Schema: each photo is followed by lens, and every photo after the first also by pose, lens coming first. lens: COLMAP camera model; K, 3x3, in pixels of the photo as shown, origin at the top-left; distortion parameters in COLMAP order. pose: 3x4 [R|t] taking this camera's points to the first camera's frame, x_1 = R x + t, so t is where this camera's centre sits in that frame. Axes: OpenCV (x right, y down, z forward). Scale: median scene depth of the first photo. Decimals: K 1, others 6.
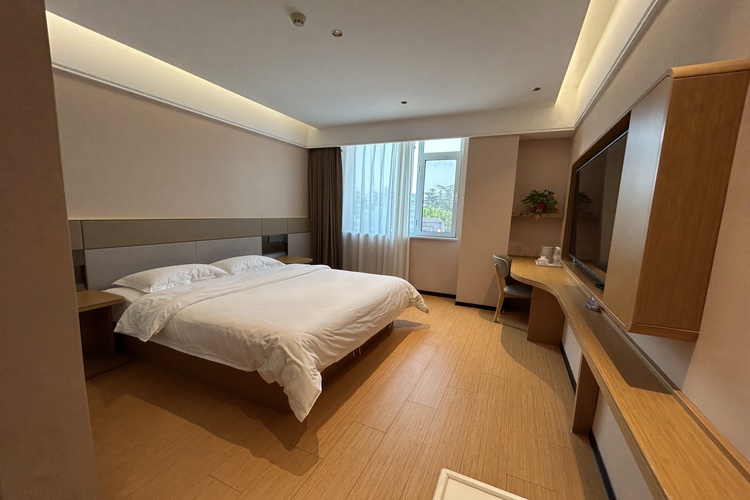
lens RADIAL K [[301.7, 0, 375.0], [0, 301.7, 250.0], [0, 0, 1]] dist [-0.000159, 0.000015]
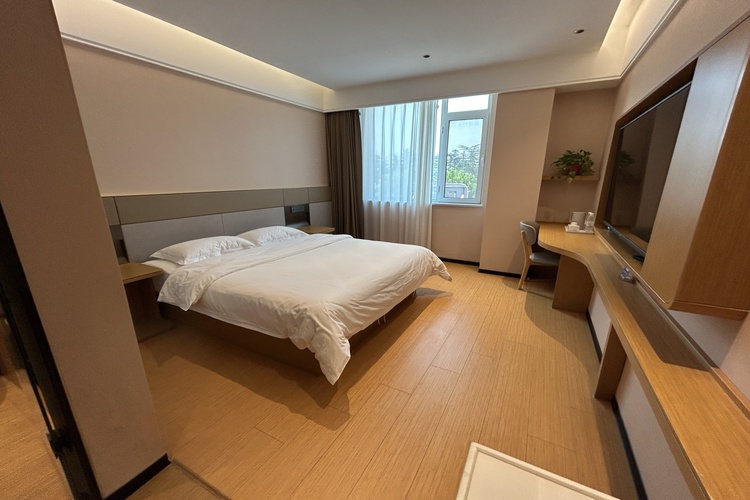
lens RADIAL K [[299.6, 0, 377.0], [0, 299.6, 259.1], [0, 0, 1]] dist [-0.000575, 0.000275]
pose [[0.997790, -0.015667, -0.064570, -0.005976], [0.024639, 0.989762, 0.140587, -0.012832], [0.061706, -0.141867, 0.987961, 0.007544]]
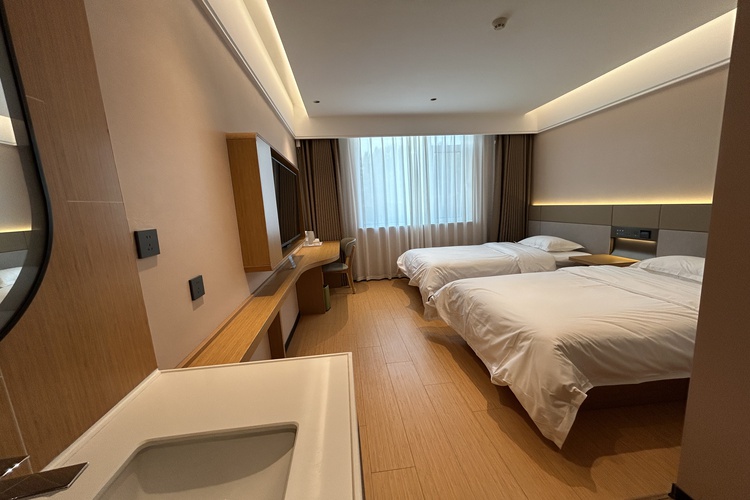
lens RADIAL K [[301.7, 0, 375.0], [0, 301.7, 250.0], [0, 0, 1]] dist [-0.000159, 0.000015]
pose [[0.849745, -0.154582, 0.504021, -0.986651], [0.142920, 0.987790, 0.061998, -0.078585], [-0.507451, 0.019352, 0.861463, 0.259999]]
